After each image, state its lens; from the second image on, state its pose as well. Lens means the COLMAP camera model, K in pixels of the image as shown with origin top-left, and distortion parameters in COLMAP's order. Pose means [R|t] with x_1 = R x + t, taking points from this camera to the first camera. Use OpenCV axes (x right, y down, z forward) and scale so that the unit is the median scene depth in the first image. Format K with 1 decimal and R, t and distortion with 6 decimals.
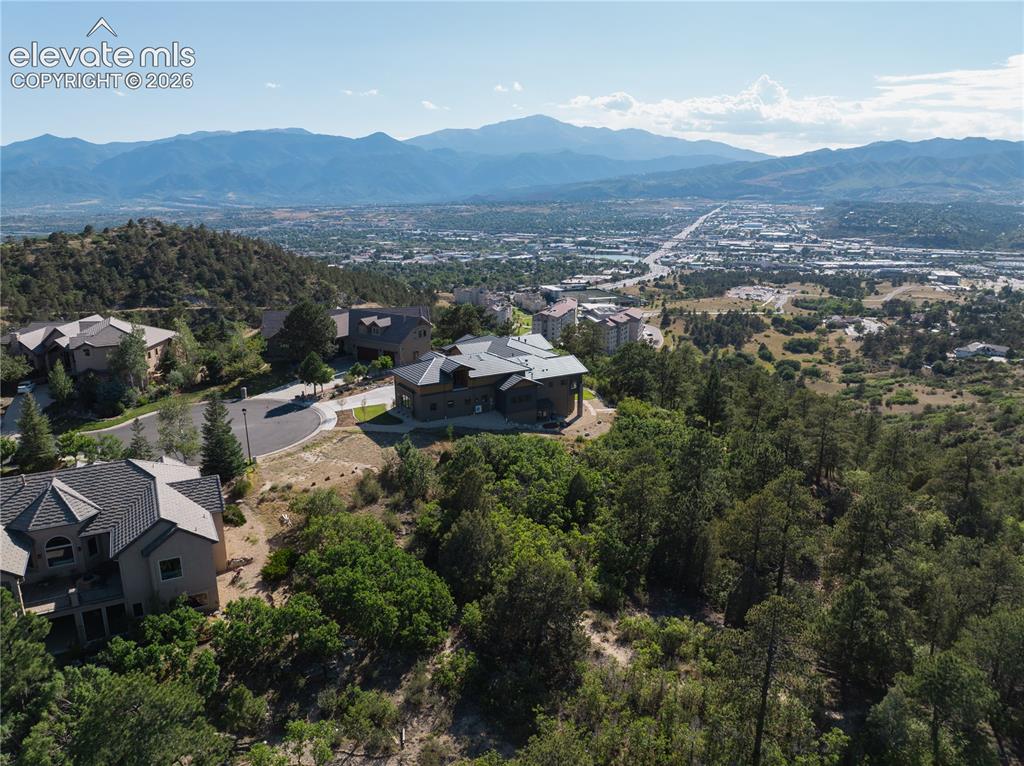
lens RADIAL K [[722.1, 0, 508.5], [0, 722.1, 386.9], [0, 0, 1]] dist [-0.034508, -0.004804]
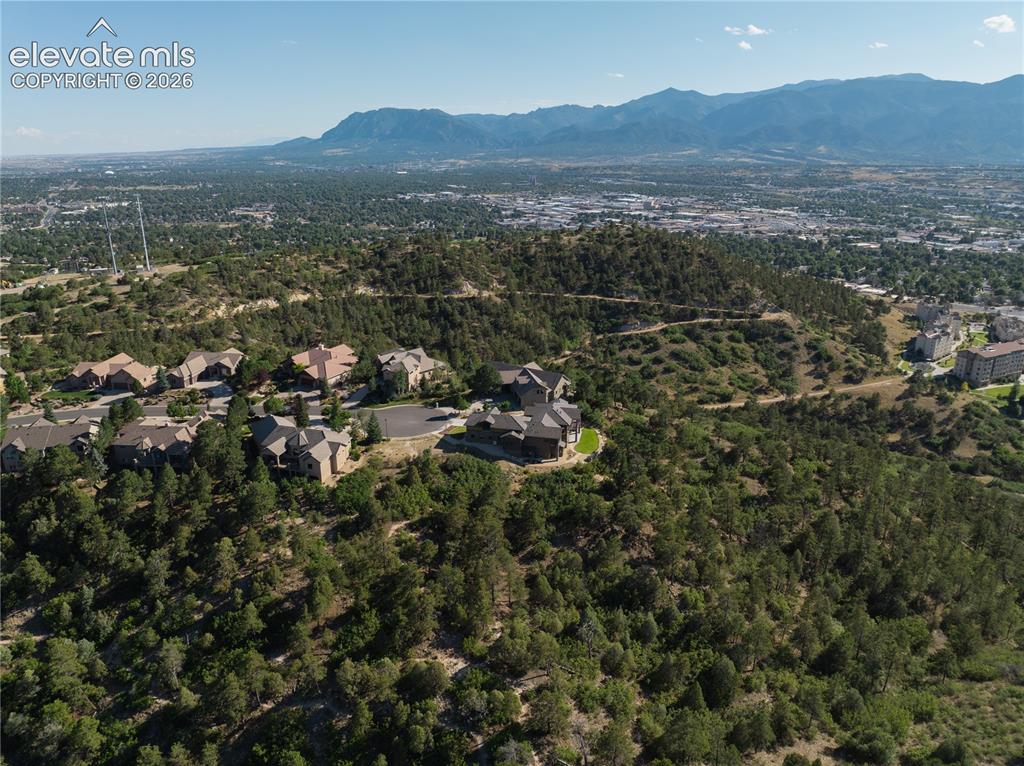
lens RADIAL K [[722.1, 0, 508.5], [0, 722.1, 386.9], [0, 0, 1]] dist [-0.034508, -0.004804]
pose [[0.723731, 0.222898, -0.653093, 0.067526], [-0.179501, 0.974627, 0.133720, -0.021197], [0.666328, 0.020454, 0.745378, -0.026691]]
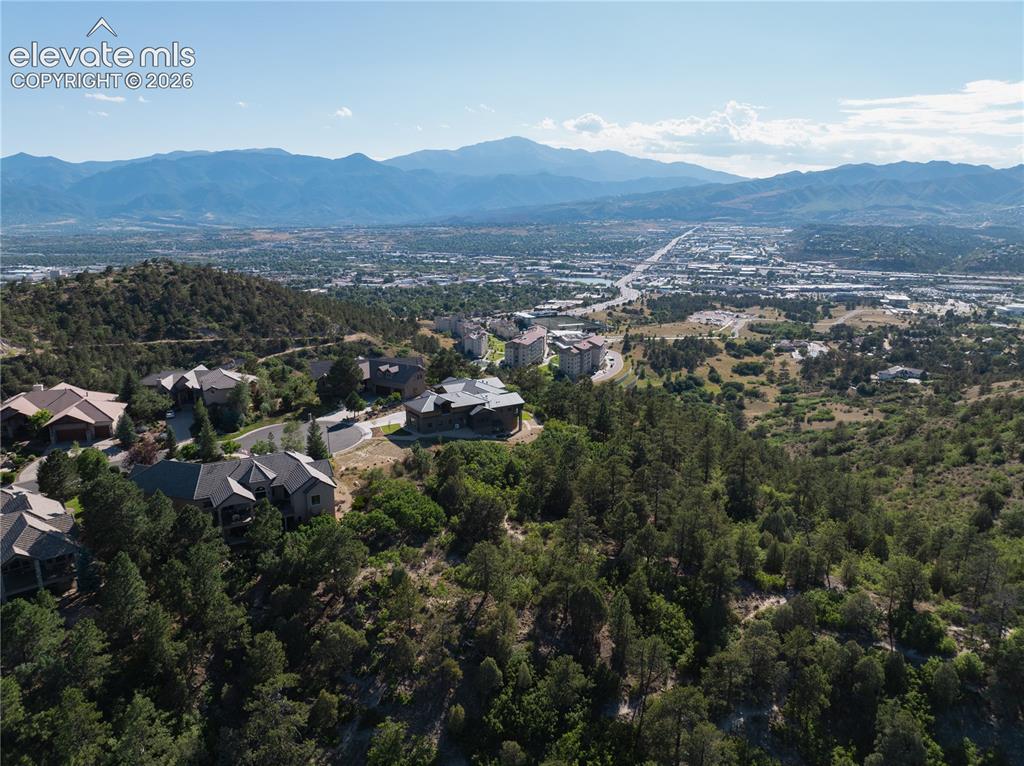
lens RADIAL K [[722.1, 0, 508.5], [0, 722.1, 386.9], [0, 0, 1]] dist [-0.034508, -0.004804]
pose [[0.999552, -0.003887, 0.029683, 0.001472], [0.004645, 0.999664, -0.025496, -0.000888], [-0.029574, 0.025623, 0.999234, -0.034970]]
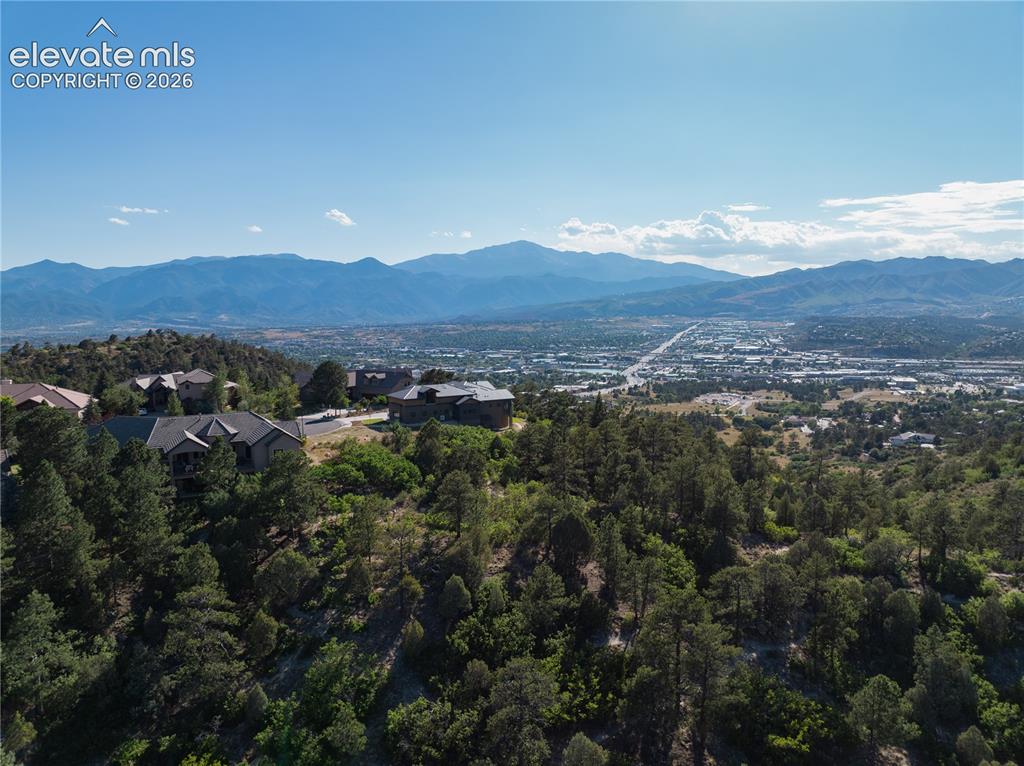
lens RADIAL K [[722.1, 0, 508.5], [0, 722.1, 386.9], [0, 0, 1]] dist [-0.034508, -0.004804]
pose [[0.999772, -0.009840, 0.018968, 0.003825], [0.012767, 0.986883, -0.160933, 0.011448], [-0.017135, 0.161138, 0.986783, -0.029383]]
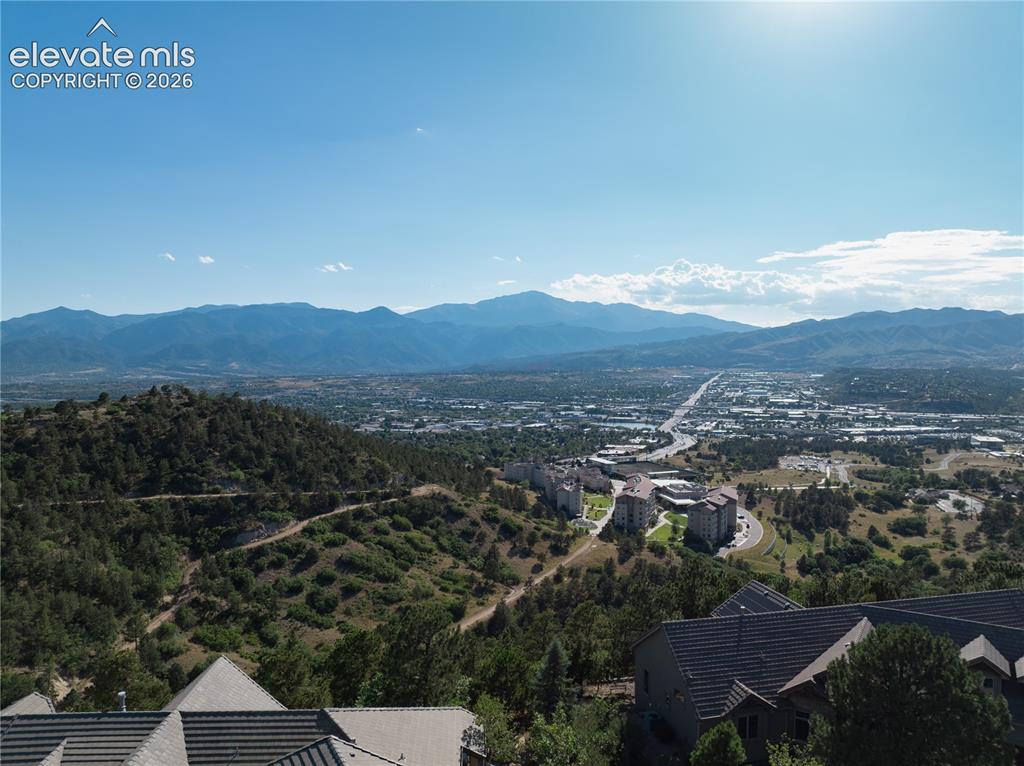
lens RADIAL K [[722.1, 0, 508.5], [0, 722.1, 386.9], [0, 0, 1]] dist [-0.034508, -0.004804]
pose [[0.999960, -0.002654, 0.008483, -0.029843], [0.004518, 0.973680, -0.227874, -0.009813], [-0.007655, 0.227903, 0.973654, 0.043389]]
